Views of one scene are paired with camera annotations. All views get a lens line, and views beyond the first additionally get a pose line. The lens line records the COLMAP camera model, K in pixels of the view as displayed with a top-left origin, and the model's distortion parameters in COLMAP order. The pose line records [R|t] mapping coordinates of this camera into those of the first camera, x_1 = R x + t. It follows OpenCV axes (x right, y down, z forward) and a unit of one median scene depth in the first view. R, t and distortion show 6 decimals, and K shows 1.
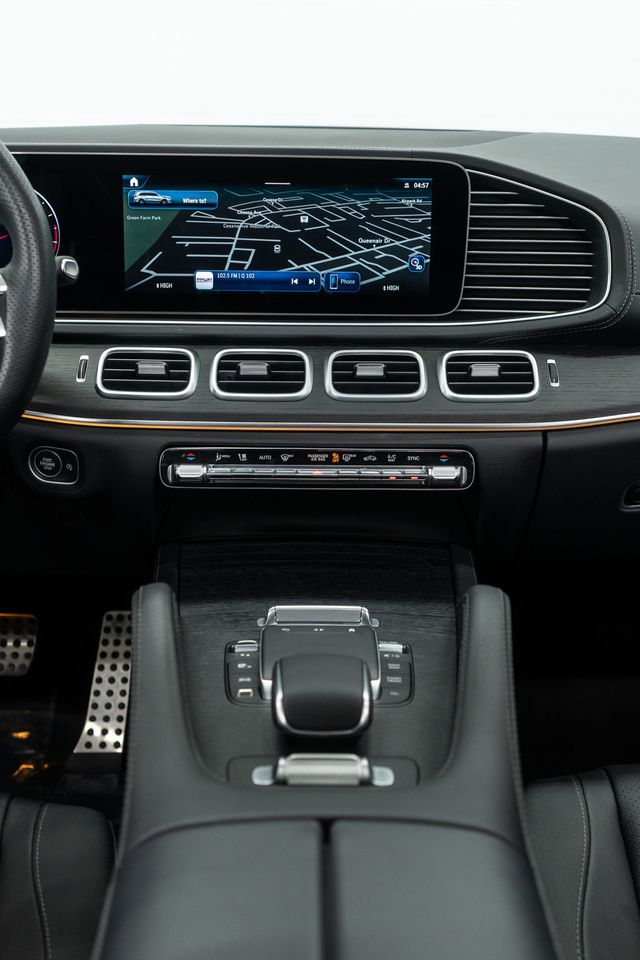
lens RADIAL K [[1215.4, 0, 319.8], [0, 1215.4, 479.3], [0, 0, 1]] dist [0.006778, 0.000000]
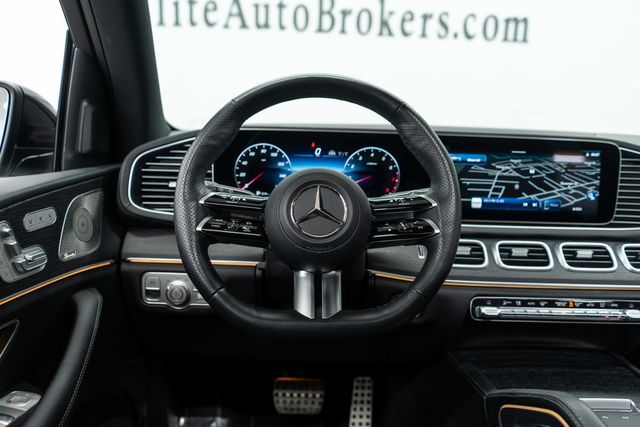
lens RADIAL K [[513.2, 0, 320.1], [0, 513.2, 214.4], [0, 0, 1]] dist [-0.004537, -0.001940]
pose [[0.999648, 0.019705, 0.017737, -0.345024], [-0.016768, 0.988124, -0.152743, -0.025299], [-0.020536, 0.152392, 0.988107, 0.248606]]
